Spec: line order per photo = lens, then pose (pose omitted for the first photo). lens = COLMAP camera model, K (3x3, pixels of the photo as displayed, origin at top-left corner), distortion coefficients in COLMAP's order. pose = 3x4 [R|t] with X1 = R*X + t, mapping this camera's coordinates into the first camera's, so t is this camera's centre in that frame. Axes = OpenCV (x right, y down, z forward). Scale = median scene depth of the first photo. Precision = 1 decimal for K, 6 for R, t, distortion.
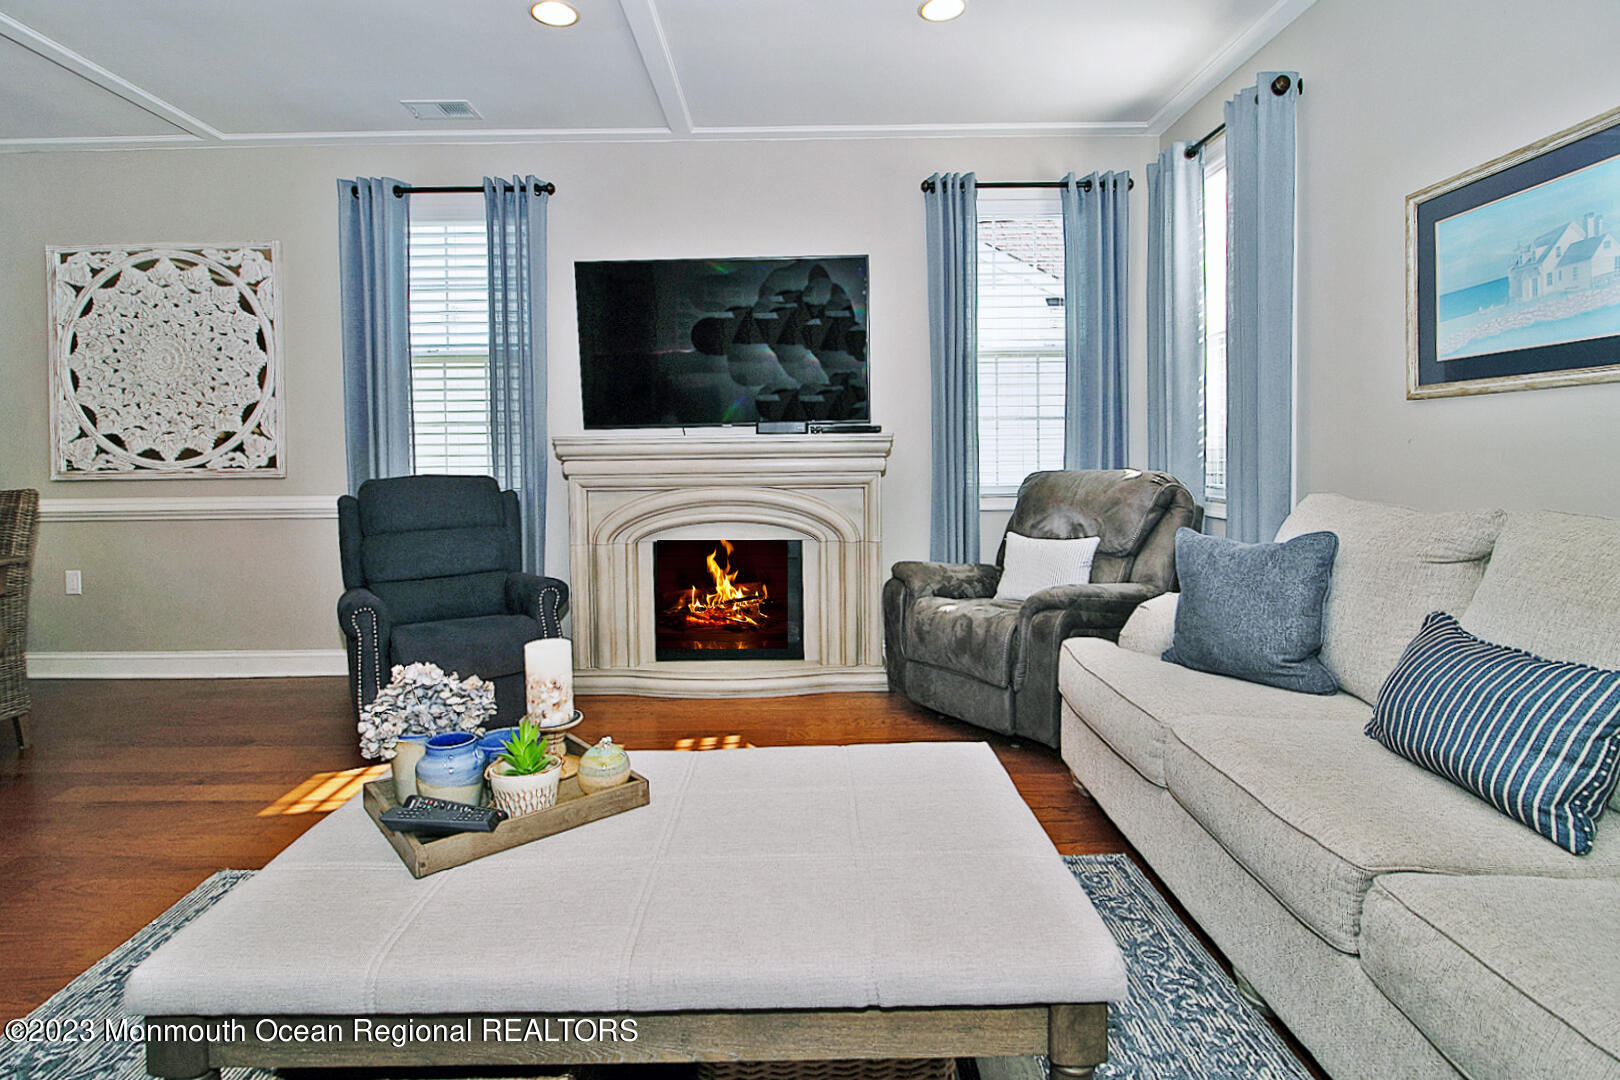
lens RADIAL K [[862.6, 0, 782.1], [0, 862.6, 463.1], [0, 0, 1]] dist [0.004474, 0.000037]
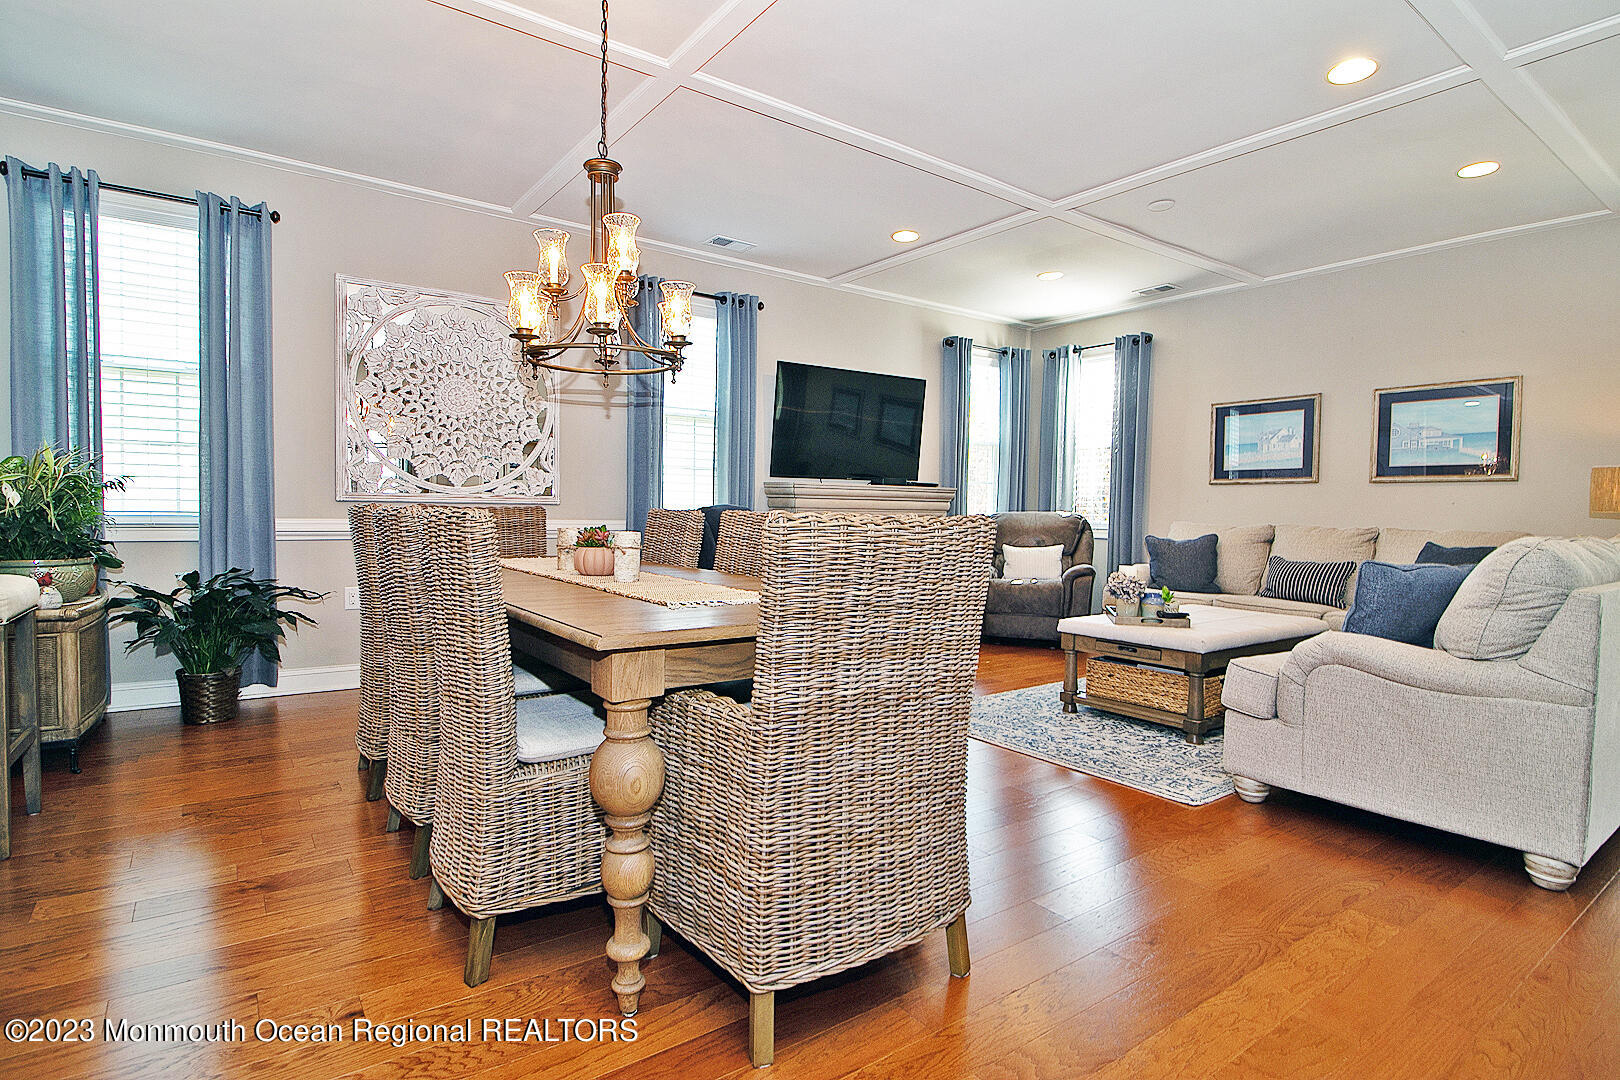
lens RADIAL K [[835.4, 0, 802.4], [0, 835.4, 537.3], [0, 0, 1]] dist [-0.005333, -0.005717]
pose [[0.797054, 0.004911, 0.603887, -1.008820], [-0.017417, 0.999738, 0.014859, 0.039345], [-0.603656, -0.022362, 0.796931, -0.137051]]
